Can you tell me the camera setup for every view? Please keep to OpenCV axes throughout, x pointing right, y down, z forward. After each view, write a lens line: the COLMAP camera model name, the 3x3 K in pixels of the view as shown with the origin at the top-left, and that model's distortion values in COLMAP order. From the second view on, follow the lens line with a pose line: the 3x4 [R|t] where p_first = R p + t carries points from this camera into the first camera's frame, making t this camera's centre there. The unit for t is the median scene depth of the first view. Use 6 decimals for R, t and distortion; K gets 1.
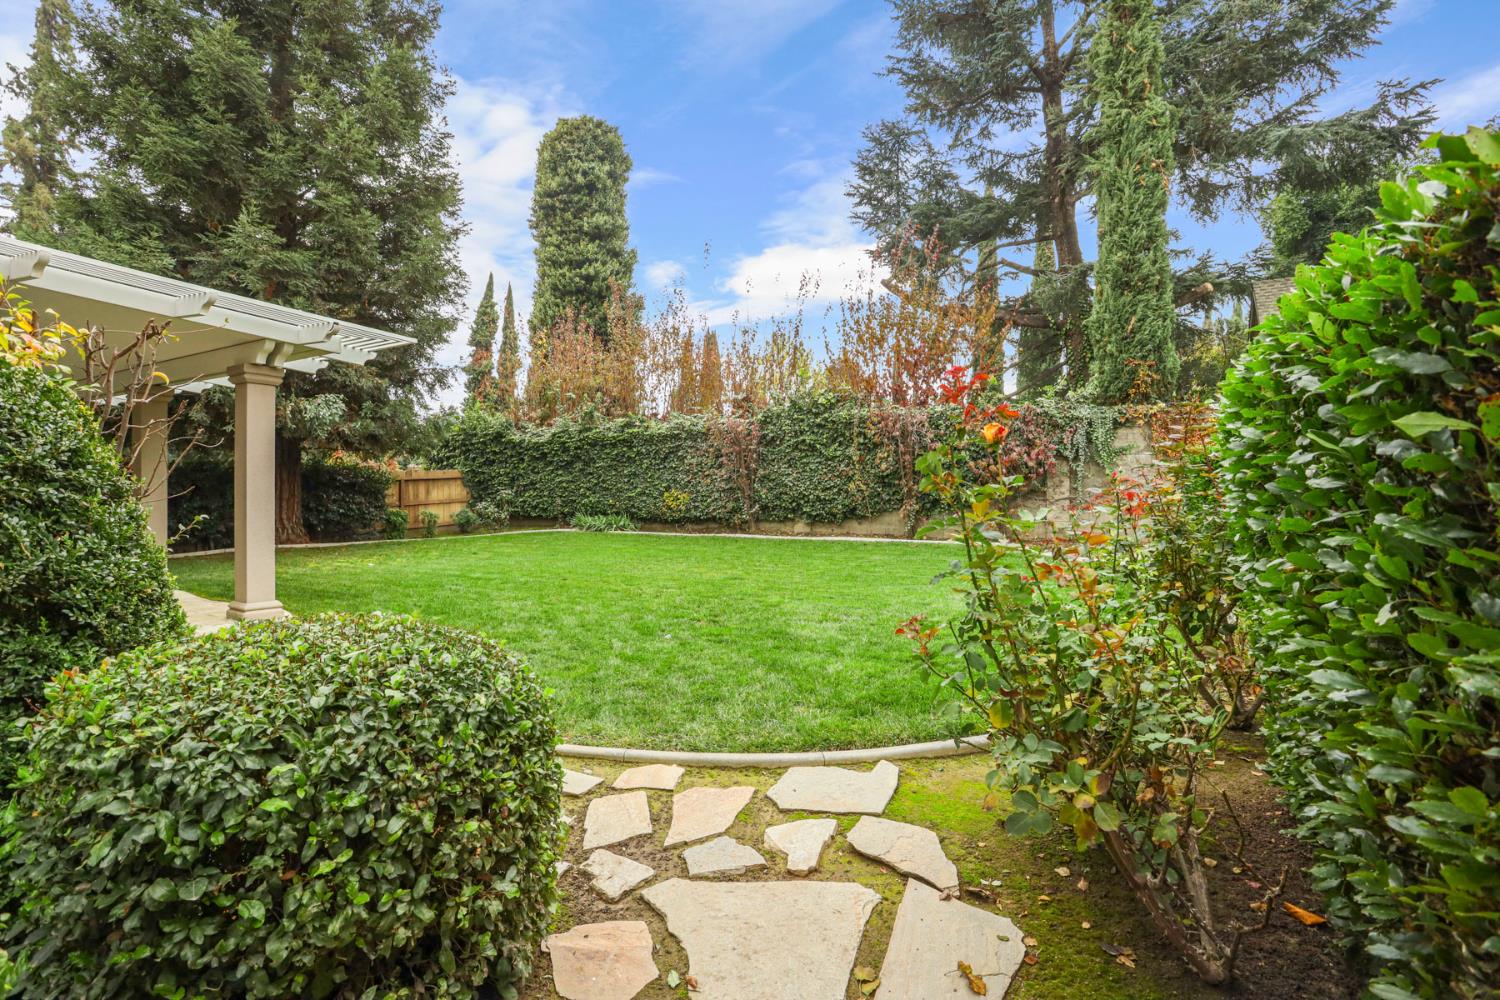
lens RADIAL K [[731.4, 0, 748.1], [0, 731.4, 497.1], [0, 0, 1]] dist [-0.045138, 0.005649]
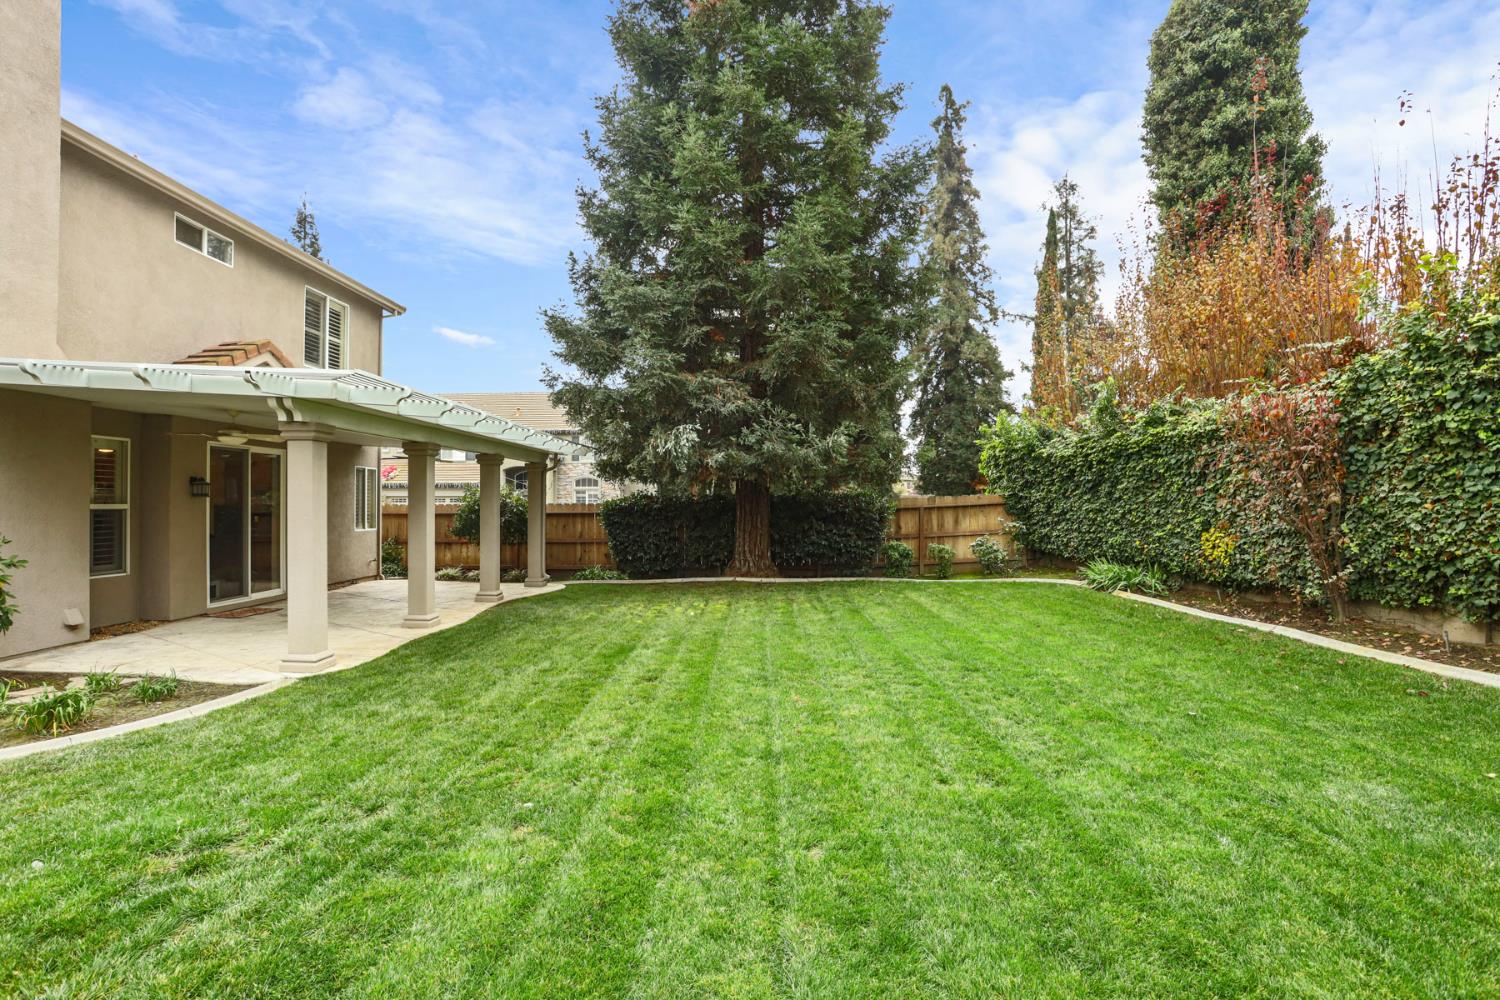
lens RADIAL K [[731.4, 0, 747.4], [0, 731.4, 502.1], [0, 0, 1]] dist [-0.045138, 0.005649]
pose [[0.478367, -0.003000, -0.878155, 0.208678], [-0.004853, 0.999970, -0.006060, -0.025079], [0.878147, 0.007160, 0.478338, 0.404607]]
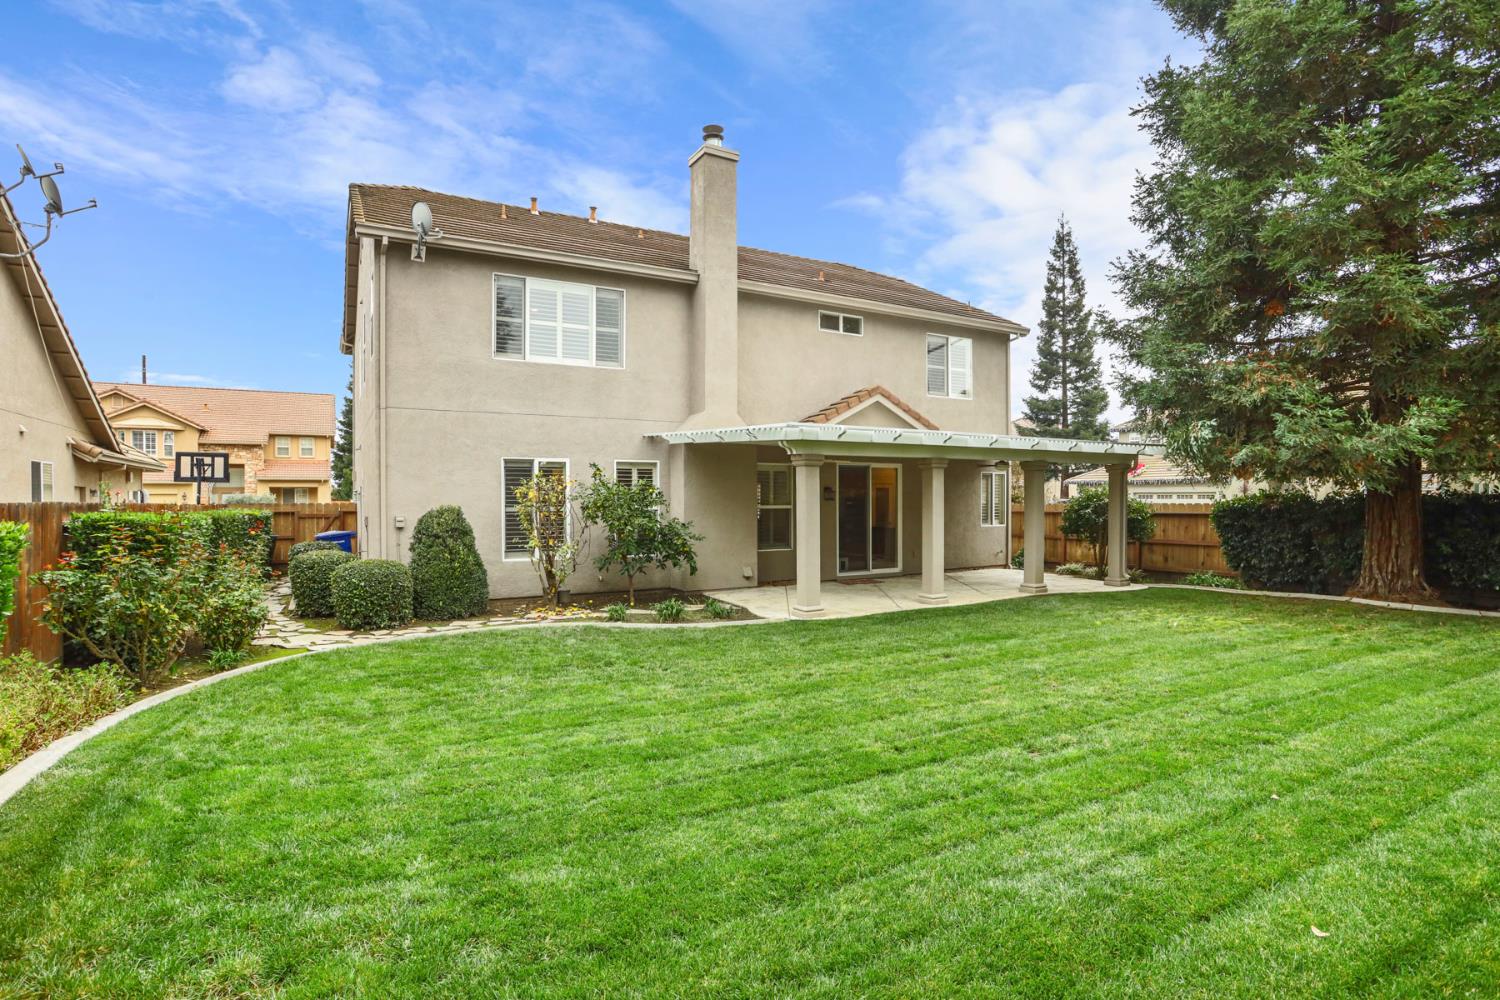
lens RADIAL K [[731.4, 0, 751.0], [0, 731.4, 502.8], [0, 0, 1]] dist [-0.045138, 0.005649]
pose [[-0.485432, 0.004451, -0.874263, 0.297865], [-0.003846, 0.999966, 0.007227, -0.033183], [0.874266, 0.006870, -0.485398, 0.621033]]
